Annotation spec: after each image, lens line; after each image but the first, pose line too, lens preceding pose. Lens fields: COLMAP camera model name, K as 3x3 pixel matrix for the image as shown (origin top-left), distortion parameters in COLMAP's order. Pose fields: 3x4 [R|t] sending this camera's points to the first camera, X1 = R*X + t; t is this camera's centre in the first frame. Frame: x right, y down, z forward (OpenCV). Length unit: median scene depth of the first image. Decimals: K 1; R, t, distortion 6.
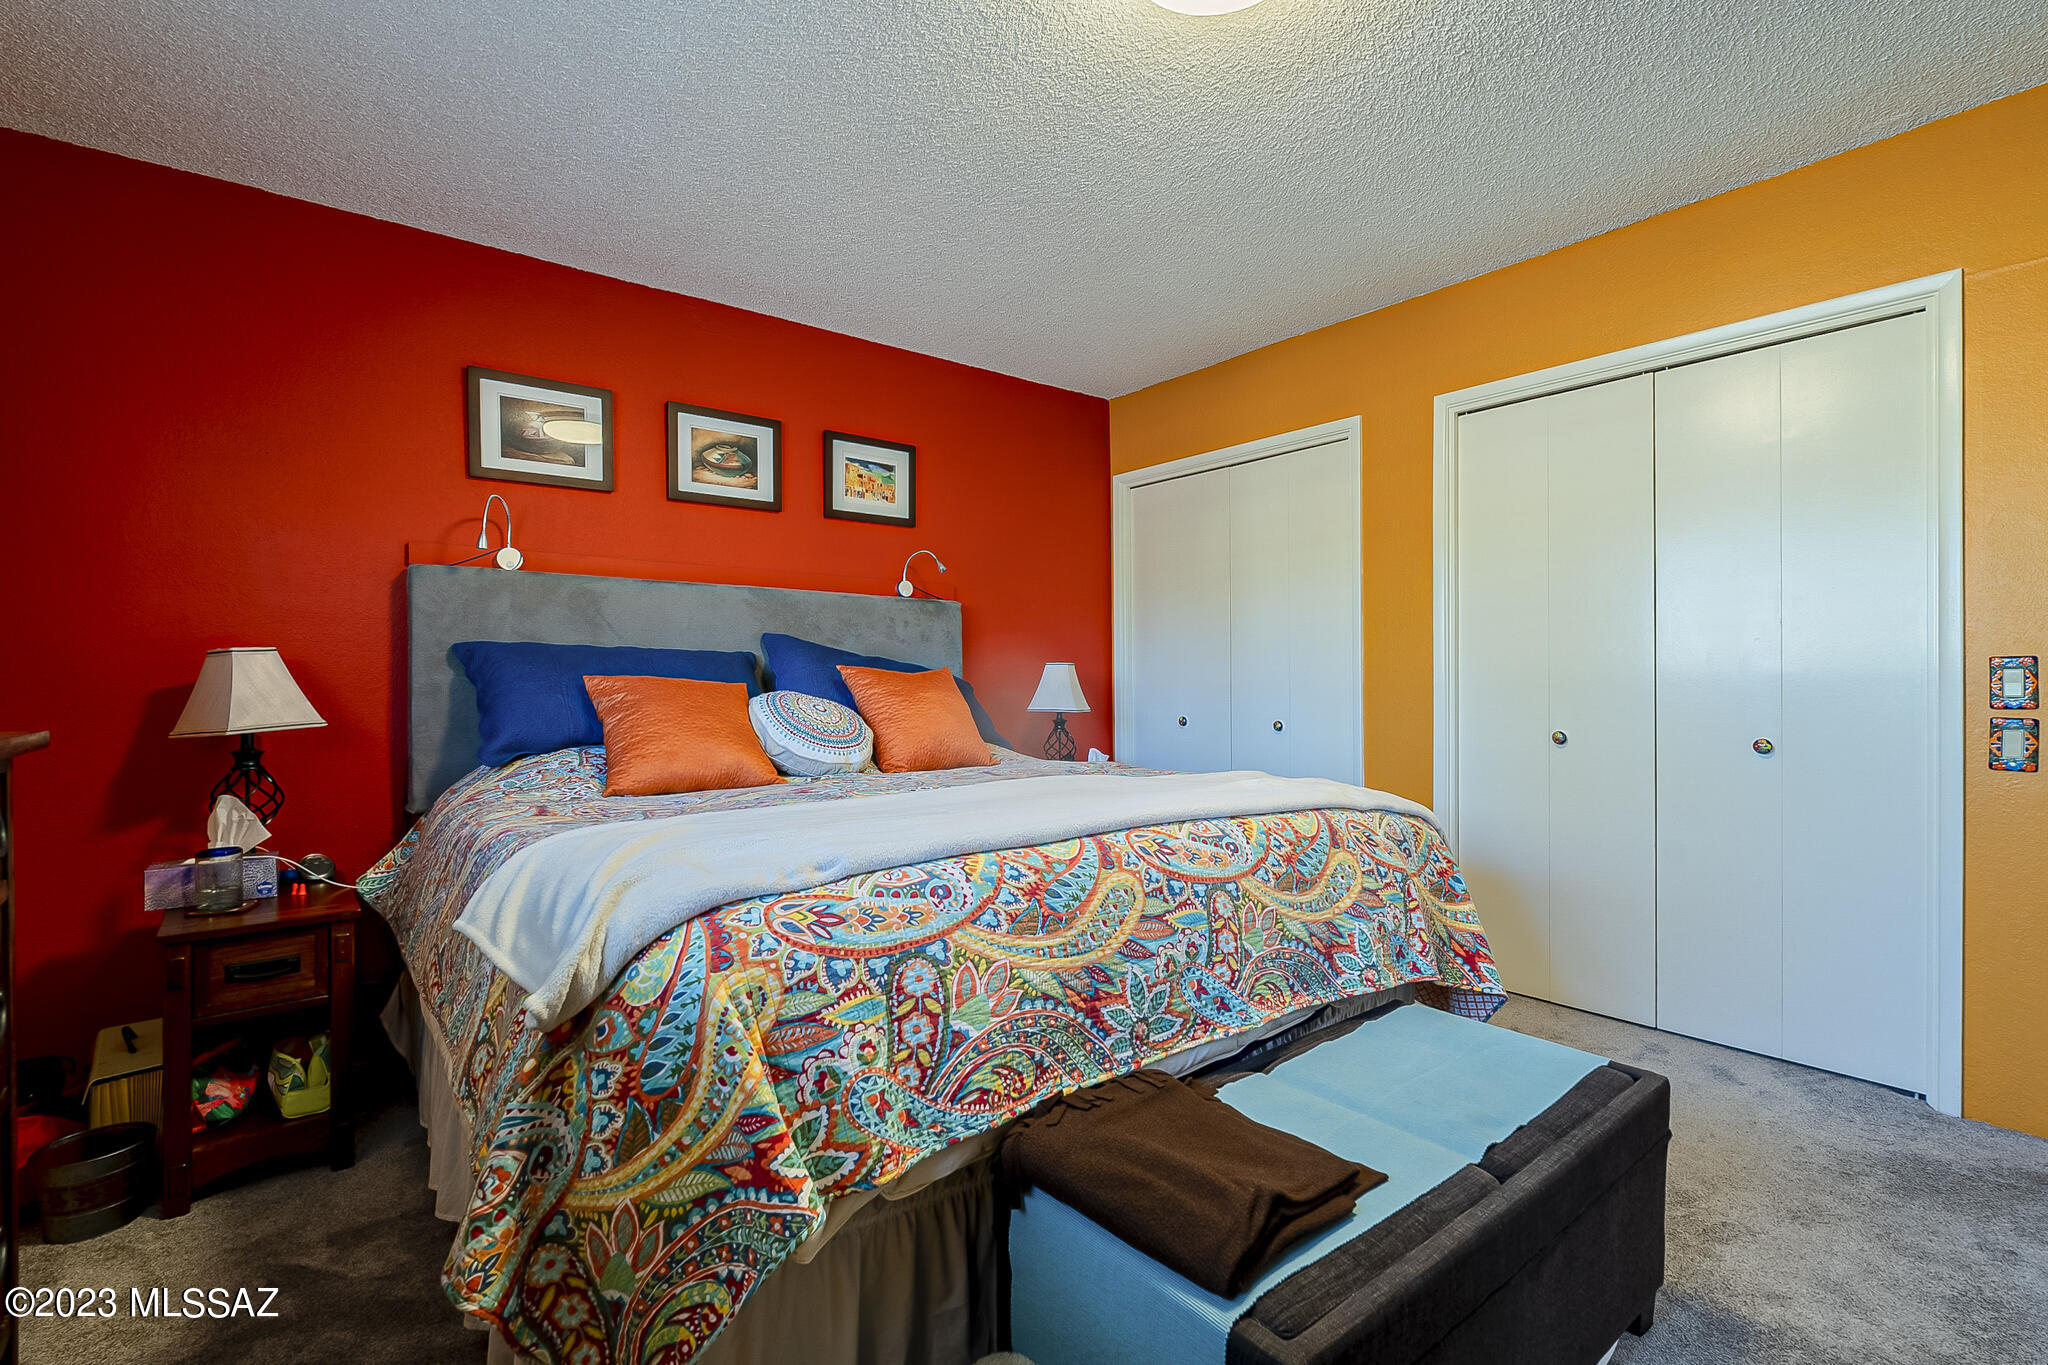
lens RADIAL K [[902.3, 0, 1024.9], [0, 902.3, 682.4], [0, 0, 1]] dist [-0.002737, -0.000645]
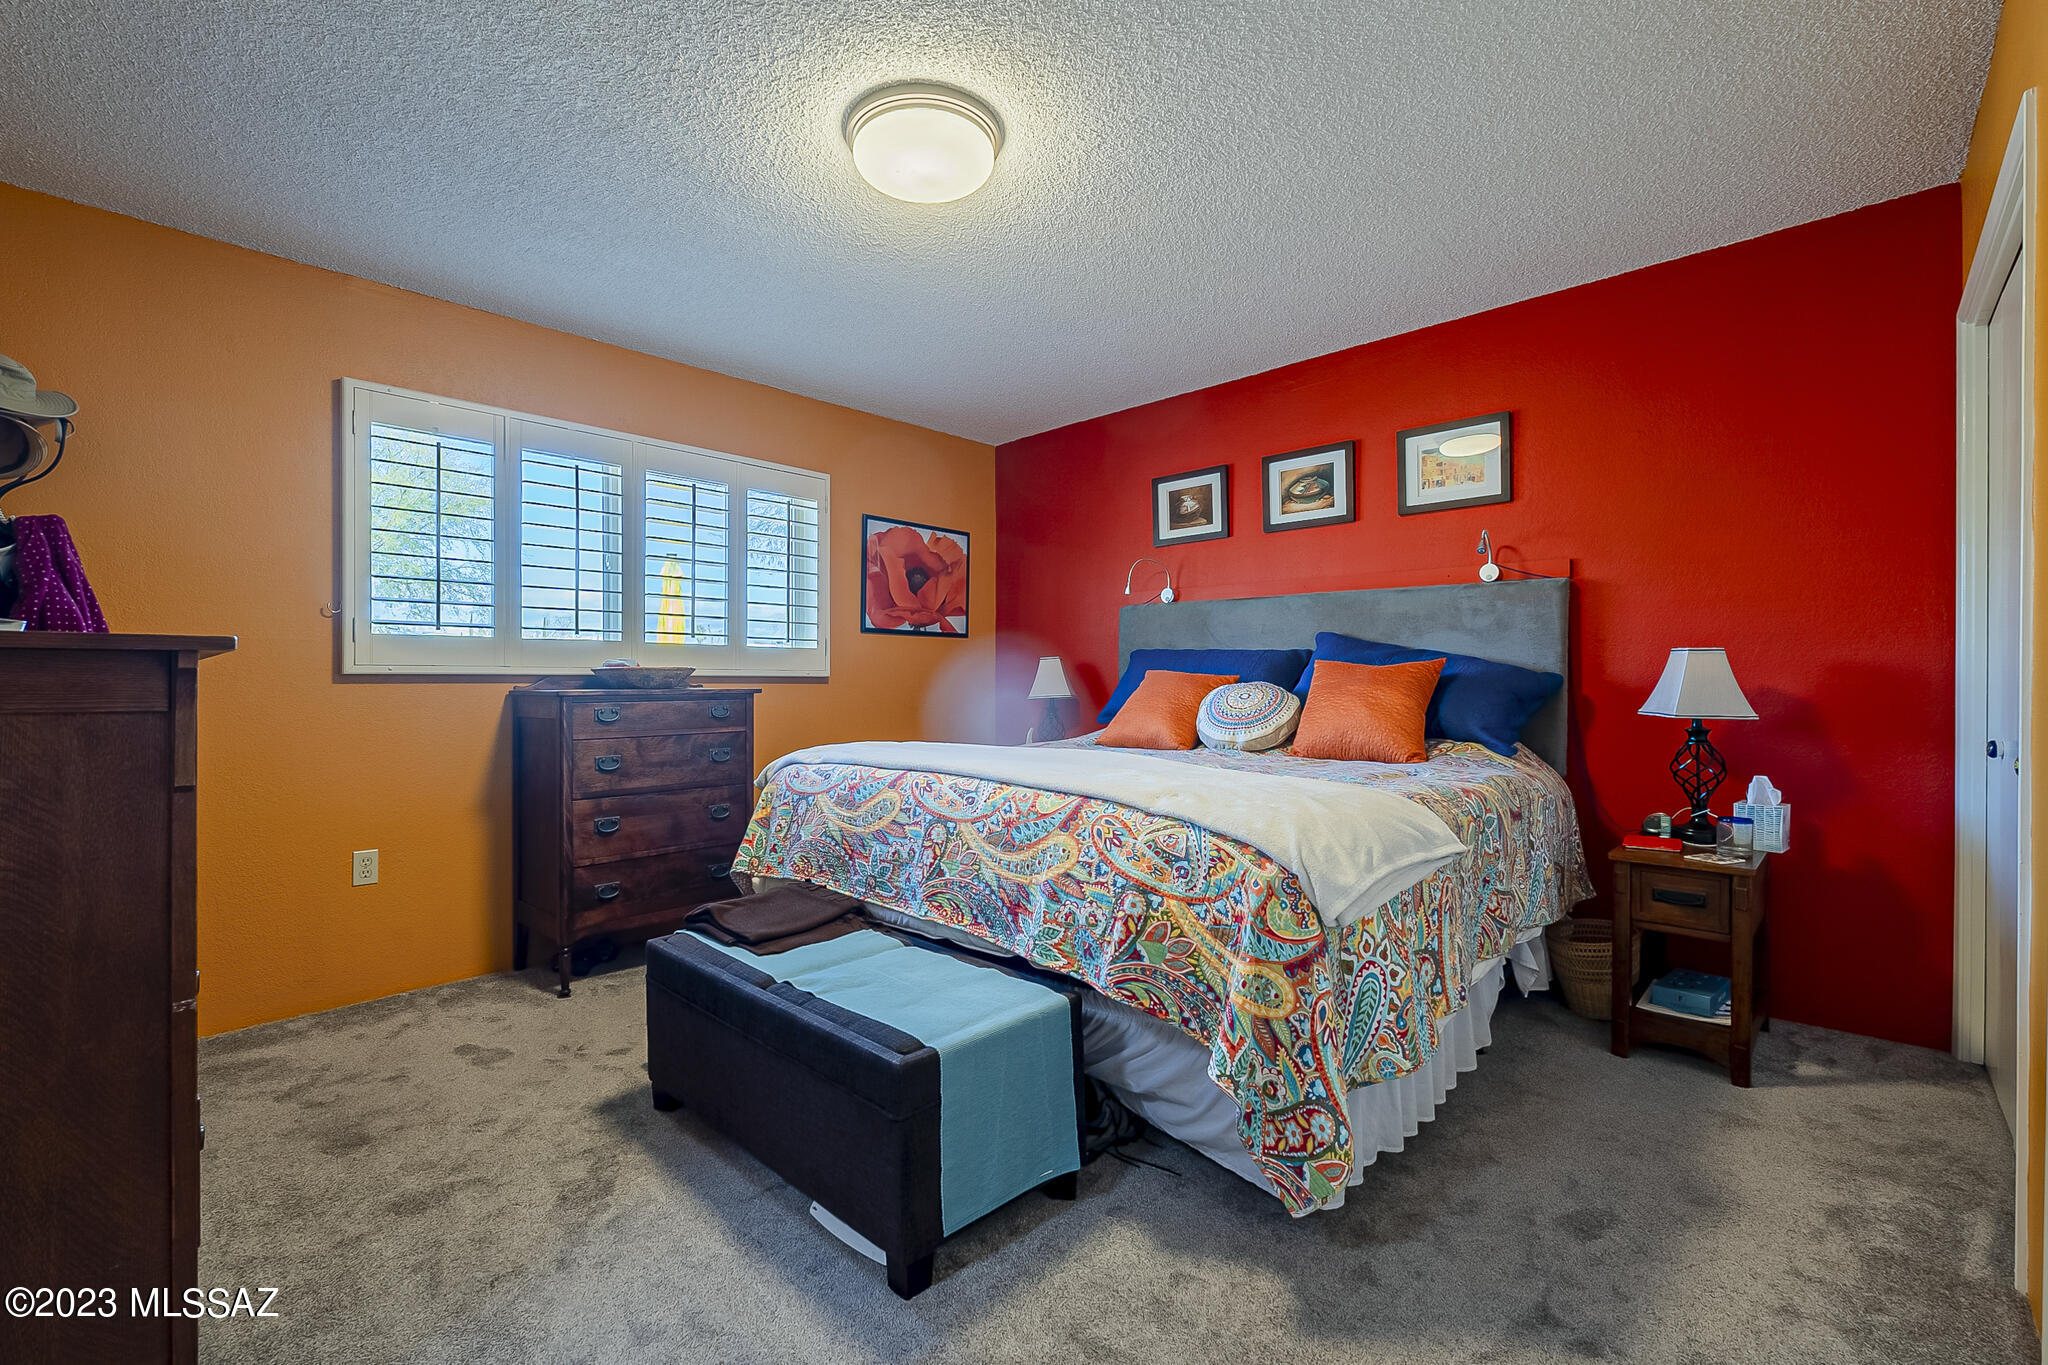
lens RADIAL K [[902.3, 0, 1025.0], [0, 902.3, 678.4], [0, 0, 1]] dist [-0.002737, -0.000645]
pose [[0.132776, 0.008535, -0.991109, 1.004081], [0.000778, 0.999962, 0.008715, -0.006766], [0.991146, -0.001929, 0.132764, 0.576401]]
